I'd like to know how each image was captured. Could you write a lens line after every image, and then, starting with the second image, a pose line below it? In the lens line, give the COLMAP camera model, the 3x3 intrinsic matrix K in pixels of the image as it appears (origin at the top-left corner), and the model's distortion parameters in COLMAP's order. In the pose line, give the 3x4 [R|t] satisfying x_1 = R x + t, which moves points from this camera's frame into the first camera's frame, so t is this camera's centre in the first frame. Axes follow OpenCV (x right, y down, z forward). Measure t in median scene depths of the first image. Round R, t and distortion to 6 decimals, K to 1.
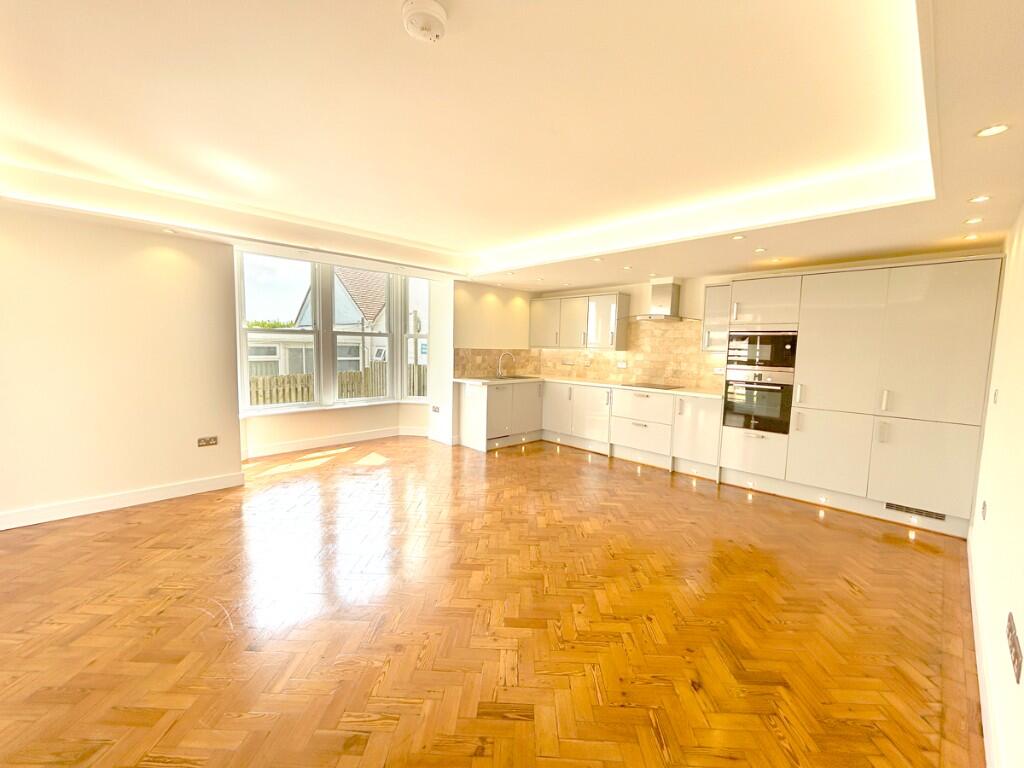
lens RADIAL K [[415.2, 0, 511.0], [0, 415.2, 383.5], [0, 0, 1]] dist [0.001984, 0.000040]
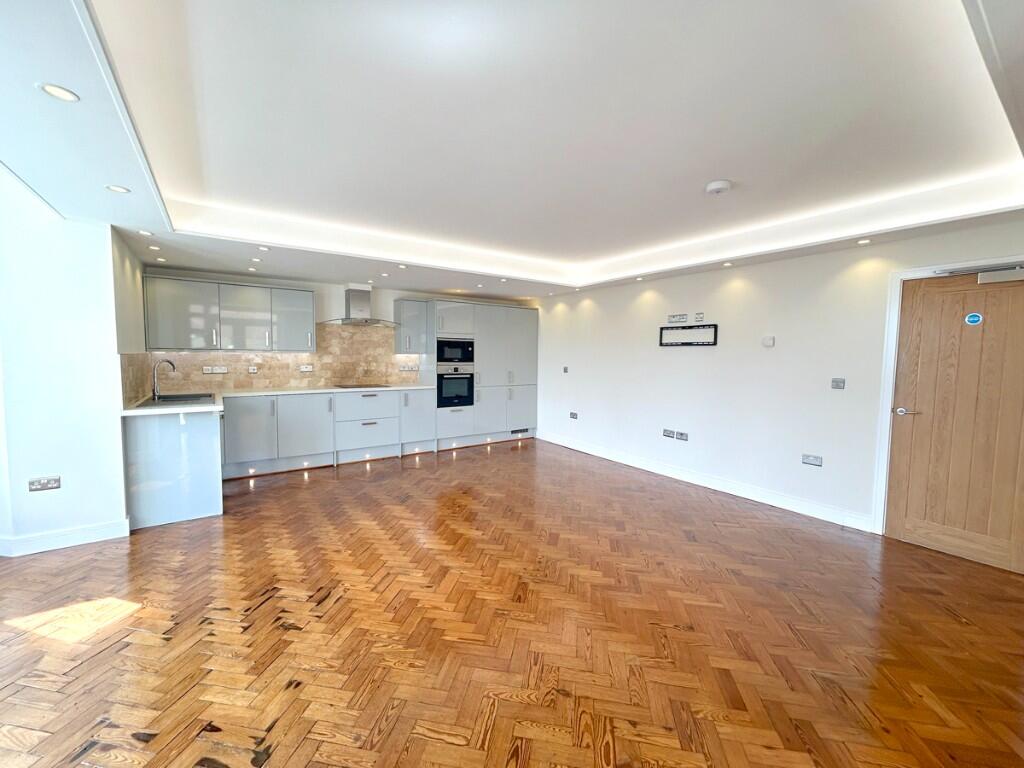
lens RADIAL K [[415.2, 0, 512.6], [0, 415.2, 379.8], [0, 0, 1]] dist [0.001984, 0.000040]
pose [[0.156162, -0.080322, 0.984460, -0.775268], [0.084511, 0.994120, 0.067704, -0.059693], [-0.984109, 0.072625, 0.162032, 0.555492]]
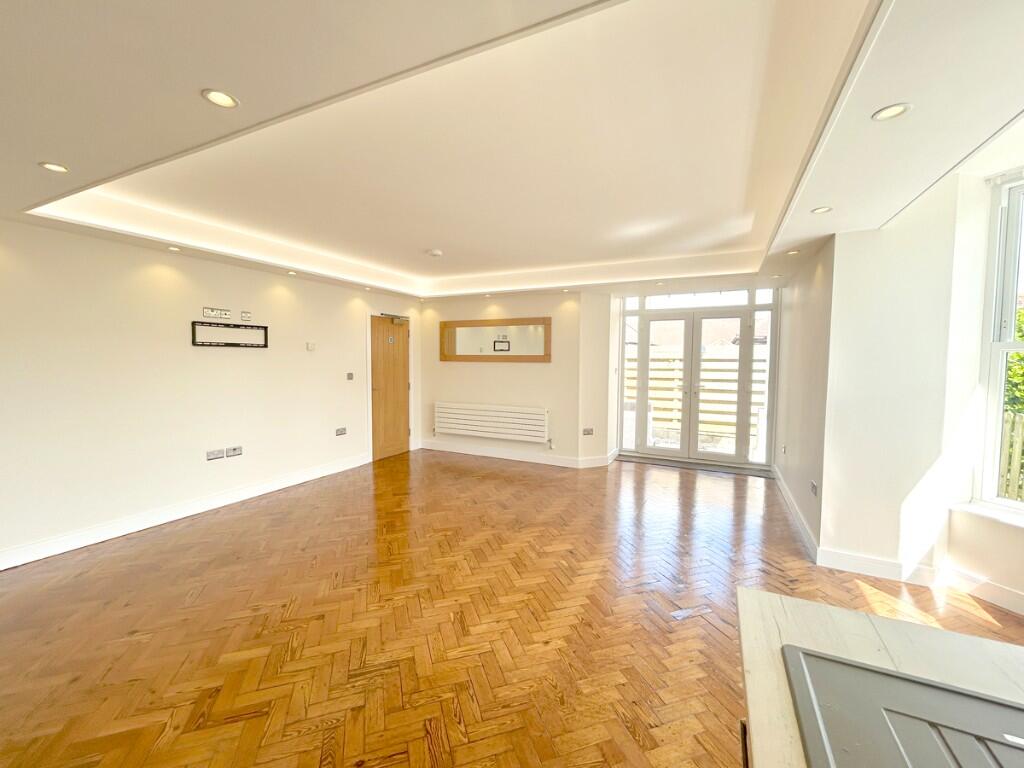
lens RADIAL K [[415.2, 0, 513.6], [0, 415.2, 384.5], [0, 0, 1]] dist [0.001984, 0.000040]
pose [[-0.946300, -0.005547, -0.323242, 0.857152], [-0.054583, 0.988240, 0.142834, -0.177849], [0.318649, 0.152807, -0.935475, 2.129917]]
